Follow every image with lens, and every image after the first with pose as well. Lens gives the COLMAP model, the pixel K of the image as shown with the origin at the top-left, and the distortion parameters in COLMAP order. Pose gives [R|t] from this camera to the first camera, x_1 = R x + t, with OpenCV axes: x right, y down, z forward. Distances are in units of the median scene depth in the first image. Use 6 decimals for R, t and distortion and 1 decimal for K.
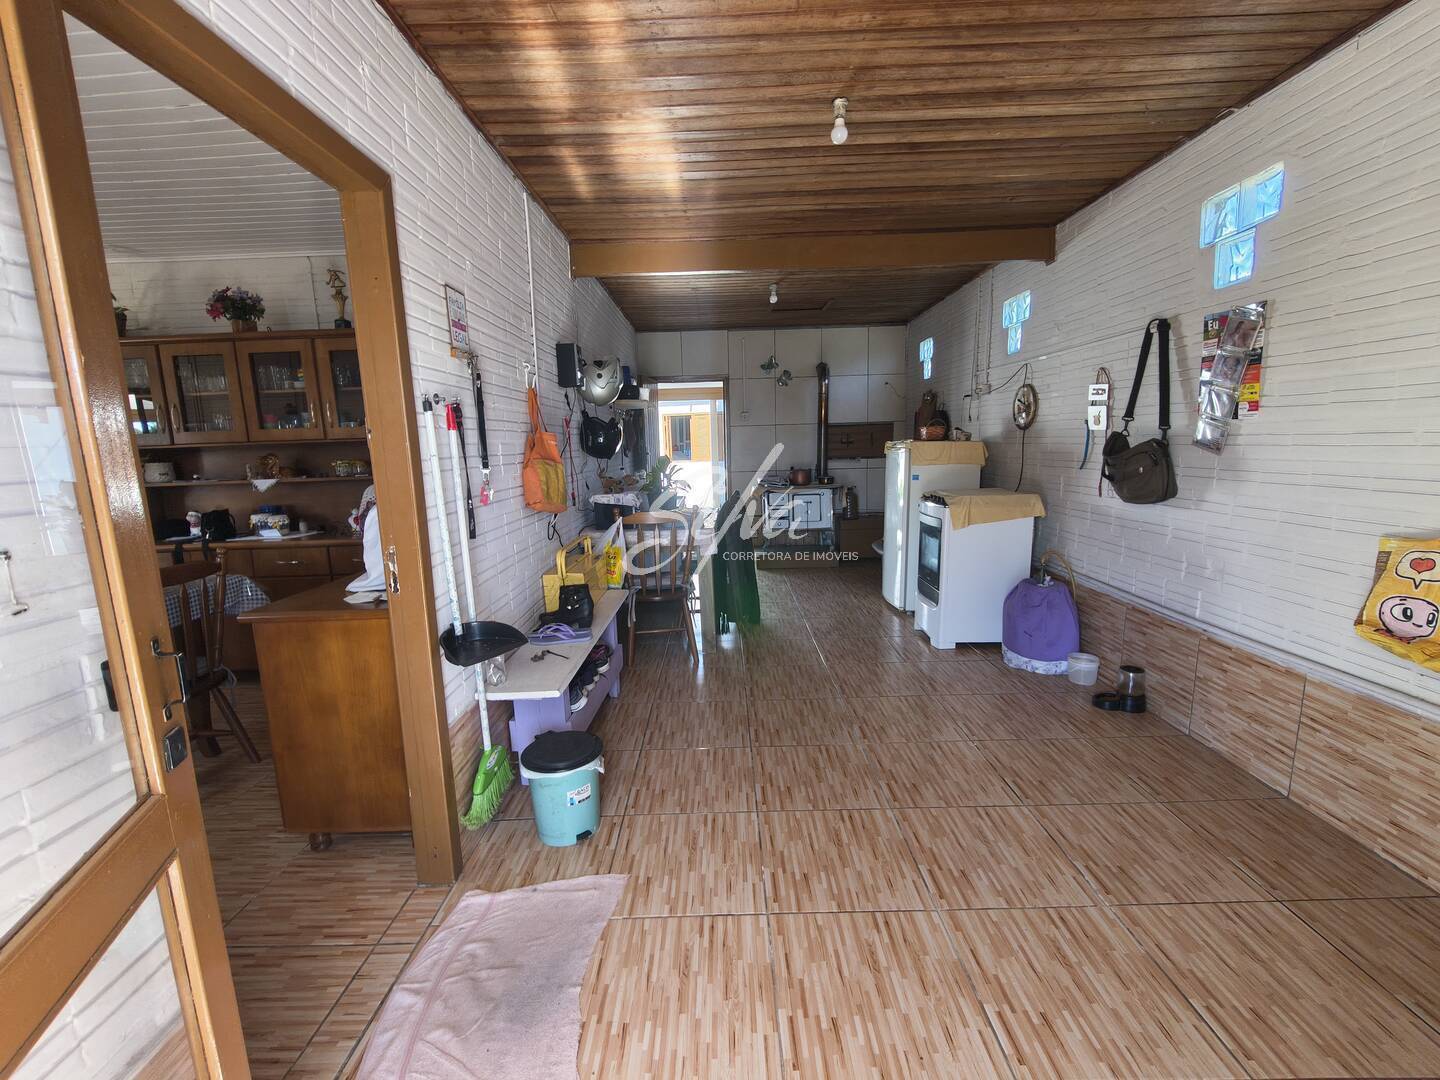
lens RADIAL K [[614.3, 0, 719.4], [0, 614.3, 536.3], [0, 0, 1]] dist [0.000563, -0.001727]
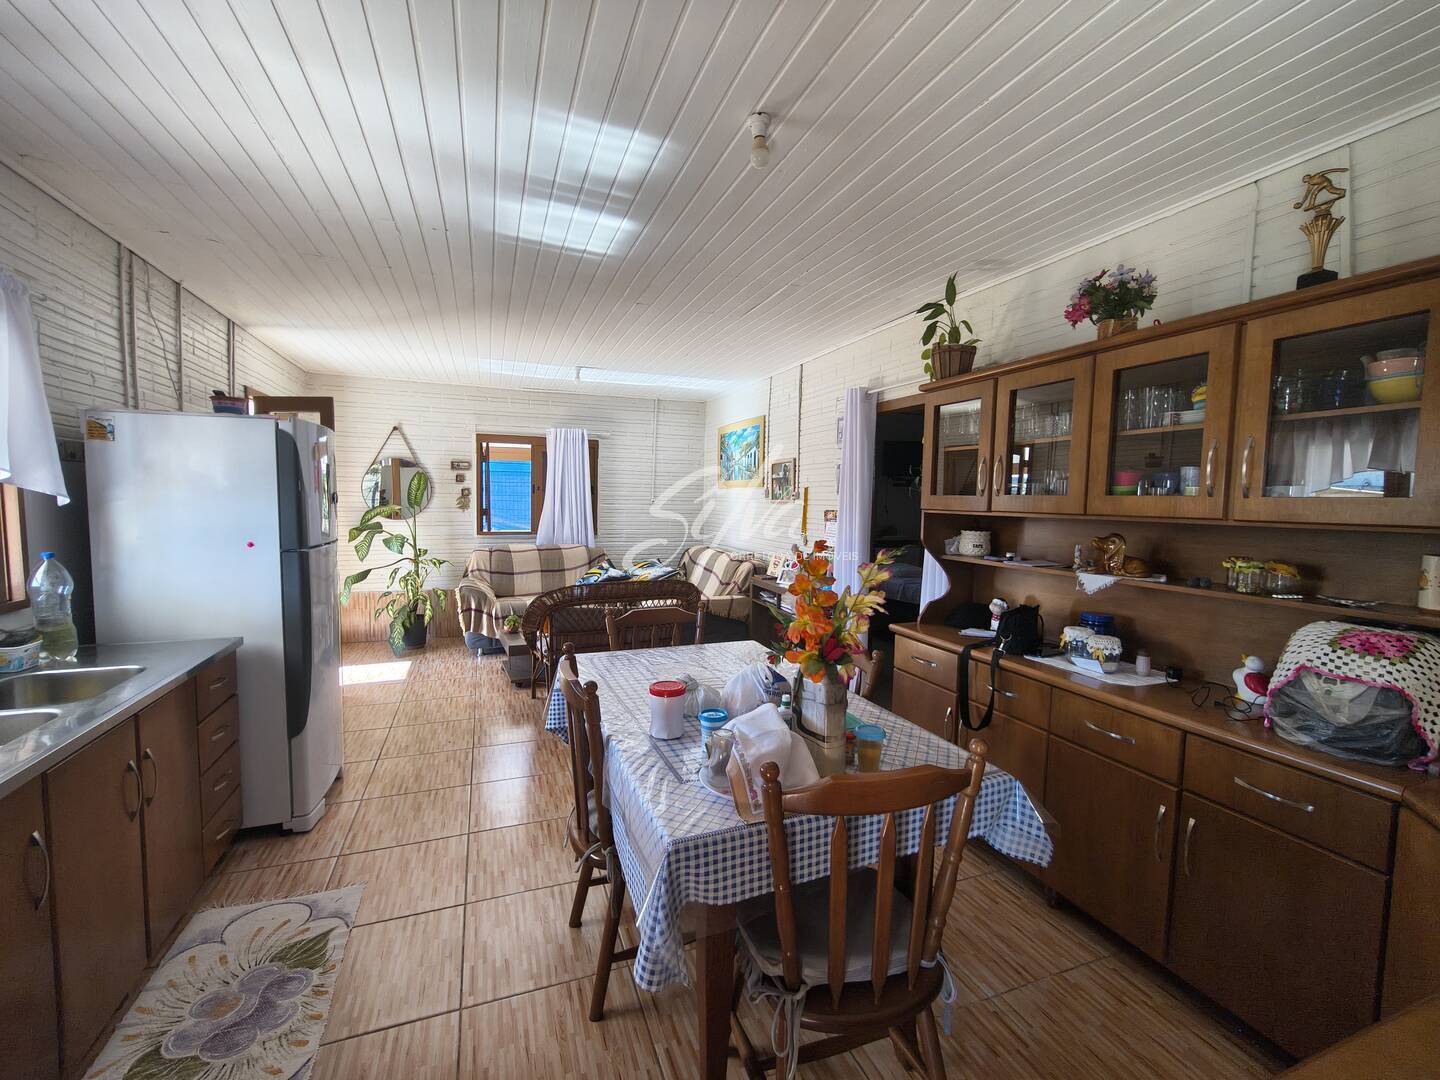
lens RADIAL K [[614.3, 0, 723.1], [0, 614.3, 537.7], [0, 0, 1]] dist [0.000563, -0.001727]
pose [[0.365114, 0.099306, -0.925651, -0.322518], [-0.184454, 0.982299, 0.032628, -0.083001], [0.912507, 0.158827, 0.376968, 0.435368]]
